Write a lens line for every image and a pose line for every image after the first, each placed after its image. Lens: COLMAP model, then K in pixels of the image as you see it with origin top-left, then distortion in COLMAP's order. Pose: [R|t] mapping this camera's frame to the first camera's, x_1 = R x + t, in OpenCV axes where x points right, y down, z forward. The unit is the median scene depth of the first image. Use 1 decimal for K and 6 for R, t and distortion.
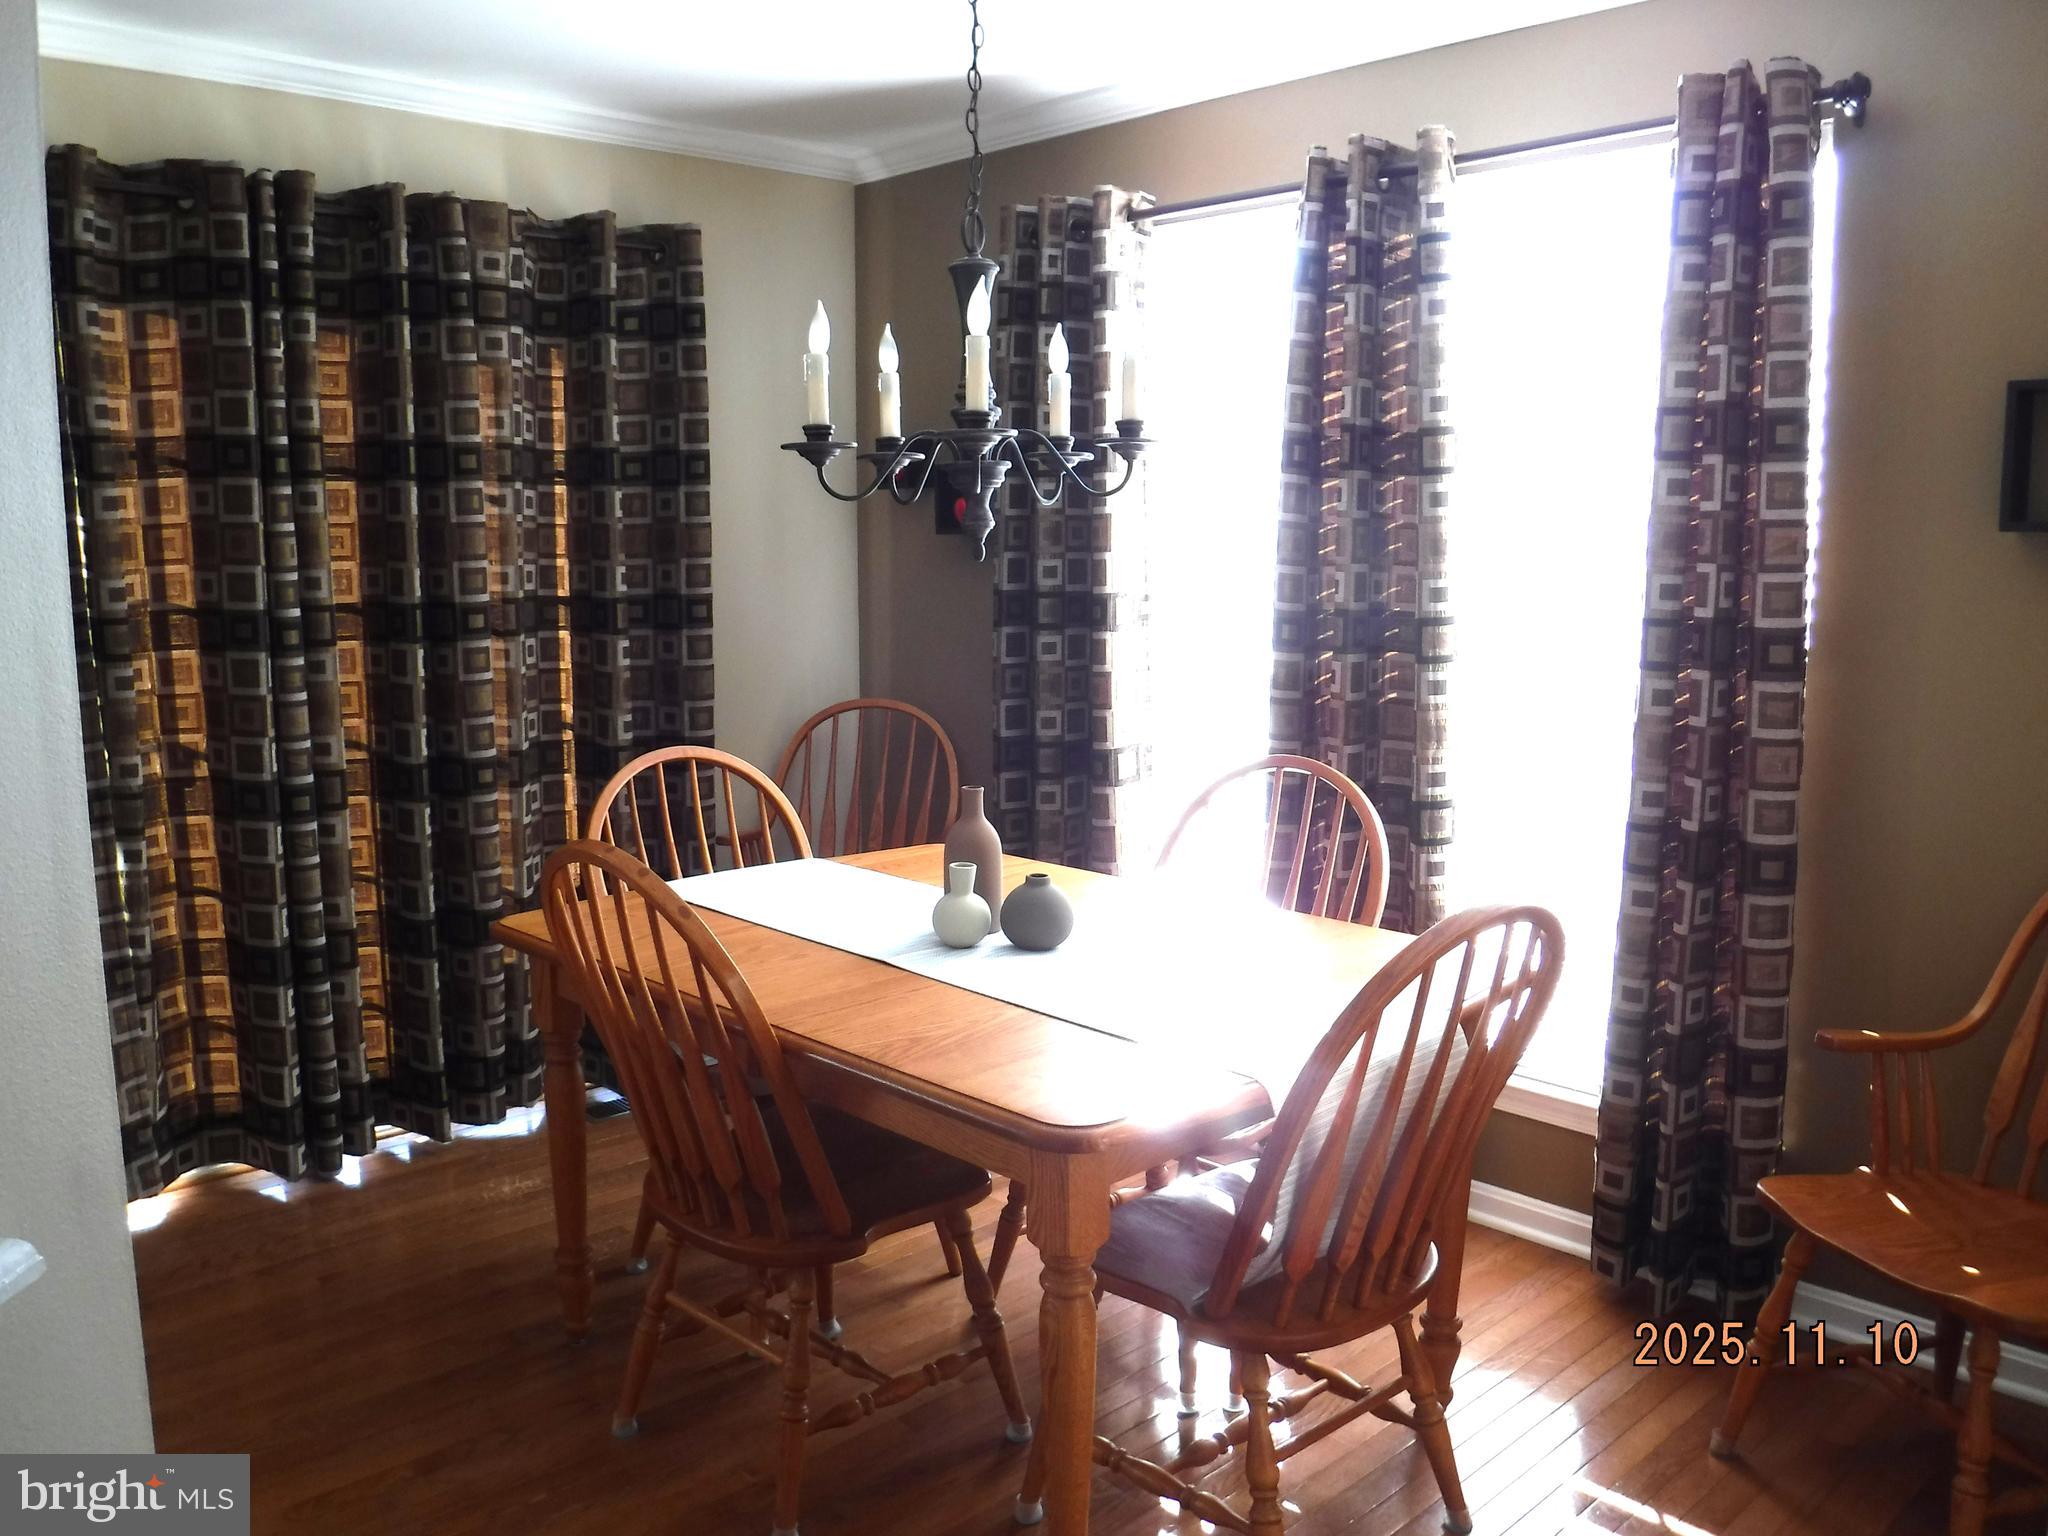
lens RADIAL K [[1679.4, 0, 1025.9], [0, 1679.4, 787.9], [0, 0, 1]] dist [-0.088236, 0.009868]
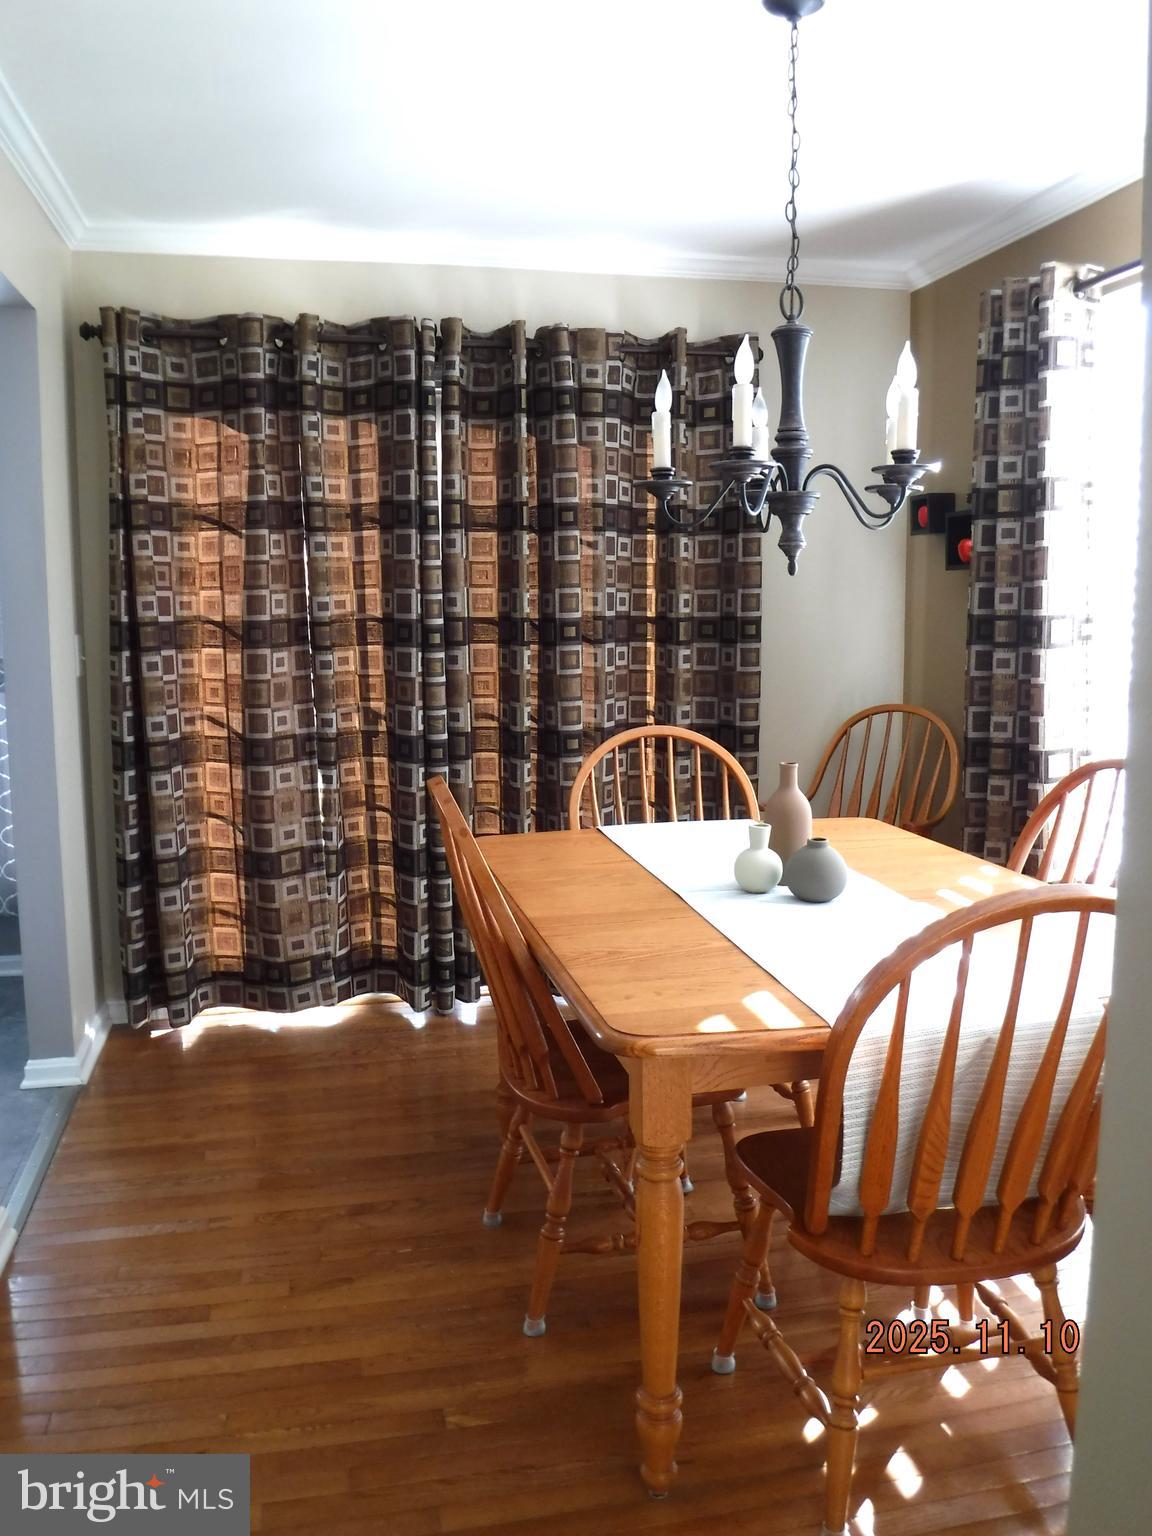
lens RADIAL K [[1256.8, 0, 576.0], [0, 1256.8, 768.0], [0, 0, 1]] dist [-0.082843, -0.000403]
pose [[0.854681, 0.065306, -0.515030, 0.229094], [-0.073308, 0.997298, 0.004805, 0.008126], [0.513952, 0.033649, 0.857158, 0.112268]]
